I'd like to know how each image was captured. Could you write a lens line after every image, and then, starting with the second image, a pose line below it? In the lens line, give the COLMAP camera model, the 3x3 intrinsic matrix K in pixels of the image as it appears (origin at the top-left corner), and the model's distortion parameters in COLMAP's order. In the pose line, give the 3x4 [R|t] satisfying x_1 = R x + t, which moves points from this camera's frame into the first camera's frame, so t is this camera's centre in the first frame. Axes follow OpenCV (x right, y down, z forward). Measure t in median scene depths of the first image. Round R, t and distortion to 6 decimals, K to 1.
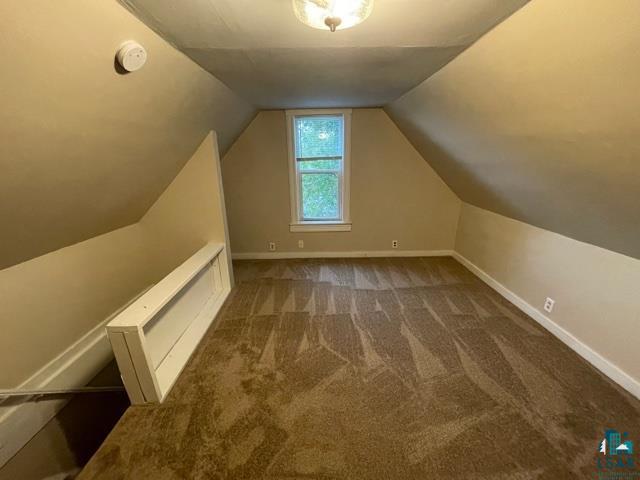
lens RADIAL K [[257.6, 0, 319.3], [0, 257.6, 240.8], [0, 0, 1]] dist [-0.000474, -0.000245]
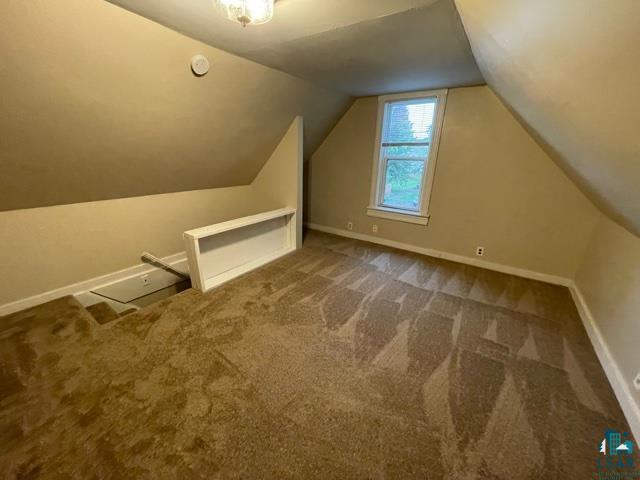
lens RADIAL K [[257.6, 0, 320.6], [0, 257.6, 241.2], [0, 0, 1]] dist [-0.000474, -0.000245]
pose [[0.817275, 0.222670, -0.531488, 0.411433], [-0.212332, 0.973795, 0.081472, 0.030556], [0.535702, 0.046267, 0.843139, 0.032597]]
